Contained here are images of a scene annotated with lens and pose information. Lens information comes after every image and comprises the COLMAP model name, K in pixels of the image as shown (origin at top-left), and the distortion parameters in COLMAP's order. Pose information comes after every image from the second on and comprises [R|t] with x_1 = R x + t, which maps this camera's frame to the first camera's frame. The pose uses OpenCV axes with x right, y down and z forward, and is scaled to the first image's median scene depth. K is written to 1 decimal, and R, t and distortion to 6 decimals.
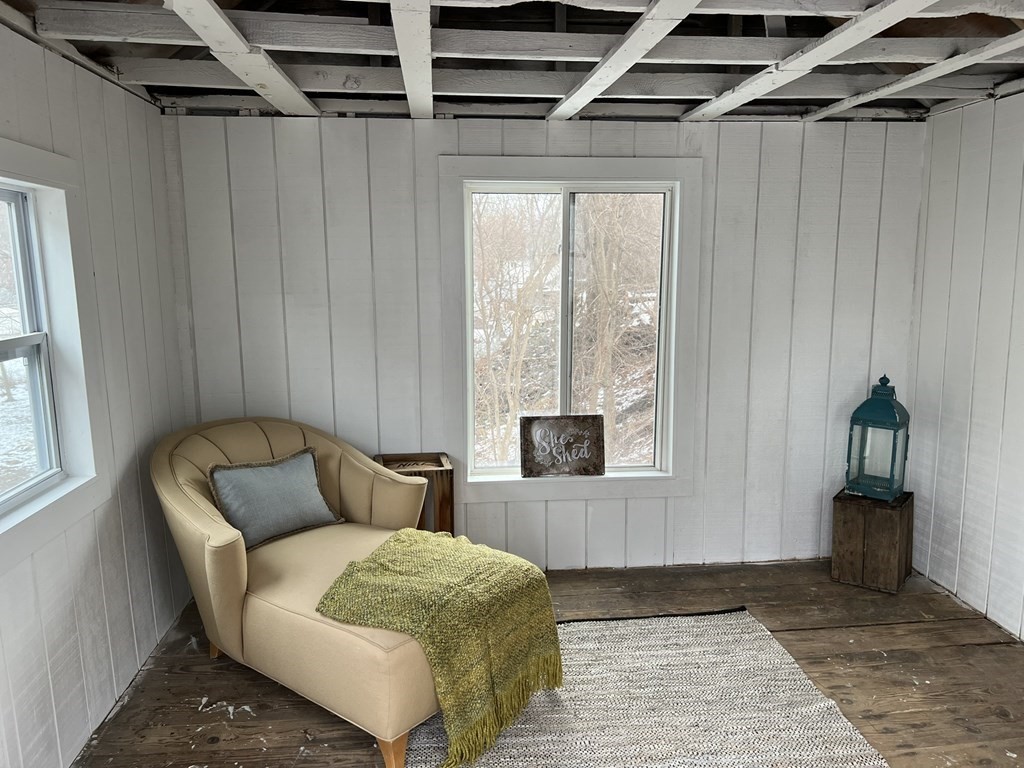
lens RADIAL K [[769.3, 0, 512.0], [0, 769.3, 384.0], [0, 0, 1]] dist [0.050419, -0.060499]
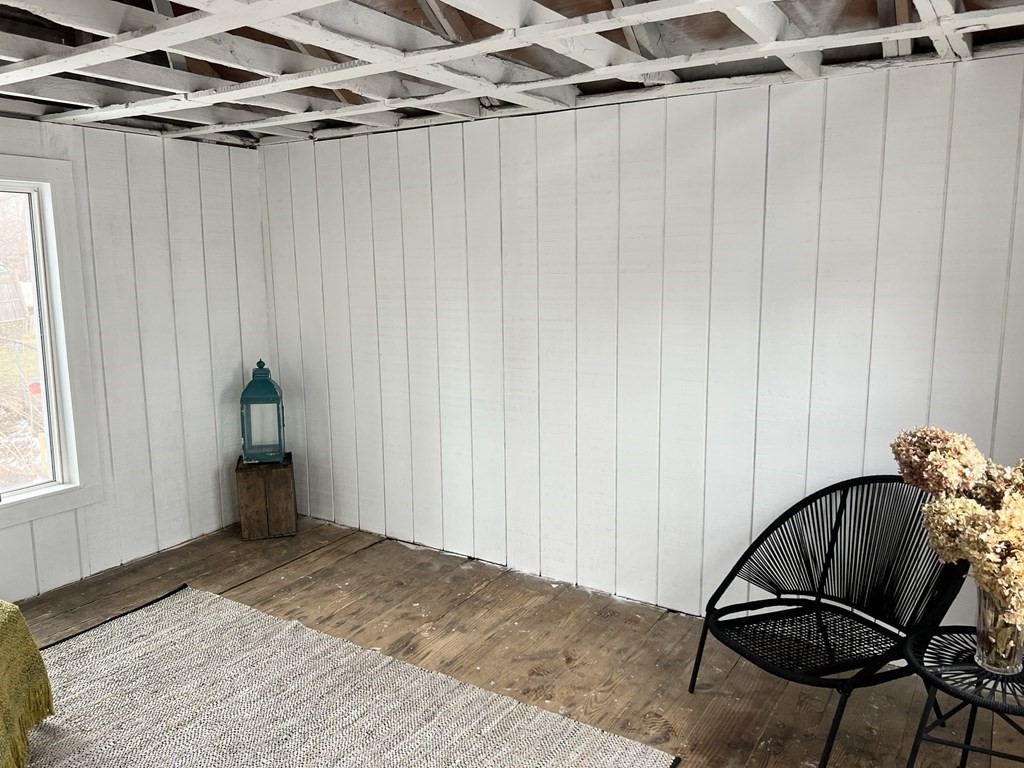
lens RADIAL K [[769.3, 0, 512.0], [0, 769.3, 384.0], [0, 0, 1]] dist [0.050419, -0.060499]
pose [[0.612809, -0.126991, 0.779960, -0.226944], [0.126310, 0.990054, 0.061957, 0.001130], [-0.780071, 0.060549, 0.622755, -0.047435]]
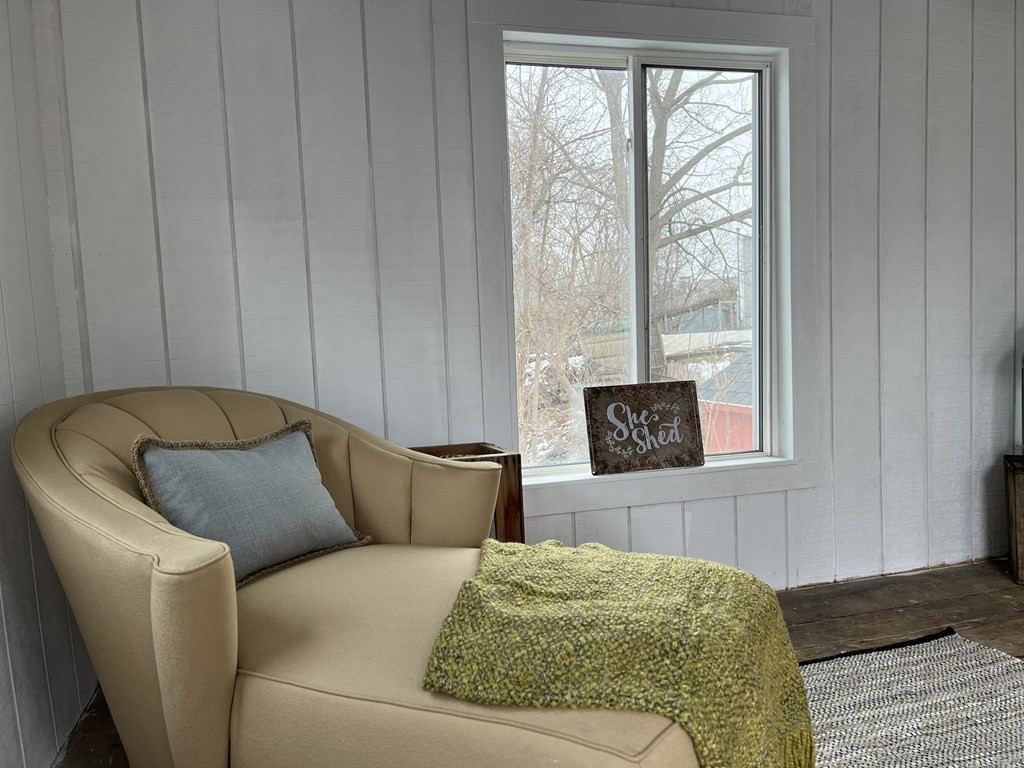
lens RADIAL K [[771.7, 0, 511.9], [0, 771.7, 390.1], [0, 0, 1]] dist [0.017227, -0.003517]
pose [[0.985269, -0.050872, 0.163269, -0.182403], [0.065631, 0.994104, -0.086312, 0.109687], [-0.157916, 0.095756, 0.982799, 0.359071]]
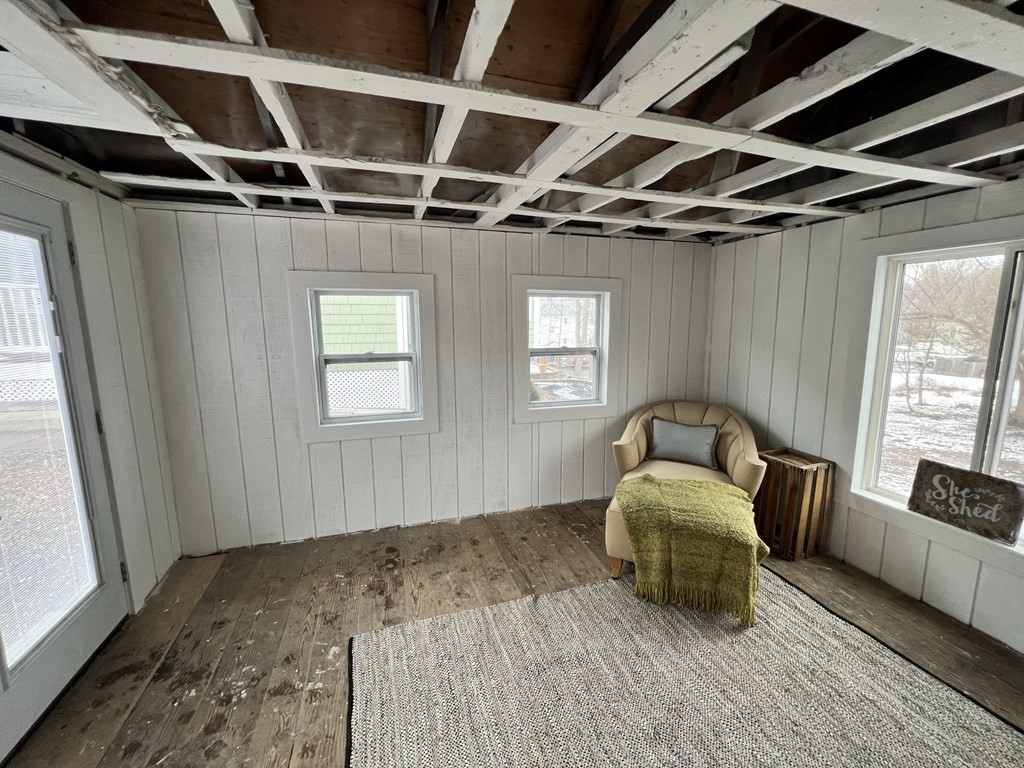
lens RADIAL K [[411.2, 0, 512.0], [0, 411.2, 384.0], [0, 0, 1]] dist [0.001431, 0.000137]
pose [[0.209907, 0.159528, -0.964619, 0.494883], [-0.156229, 0.979395, 0.127975, -0.052290], [0.965159, 0.123838, 0.230505, 0.289011]]
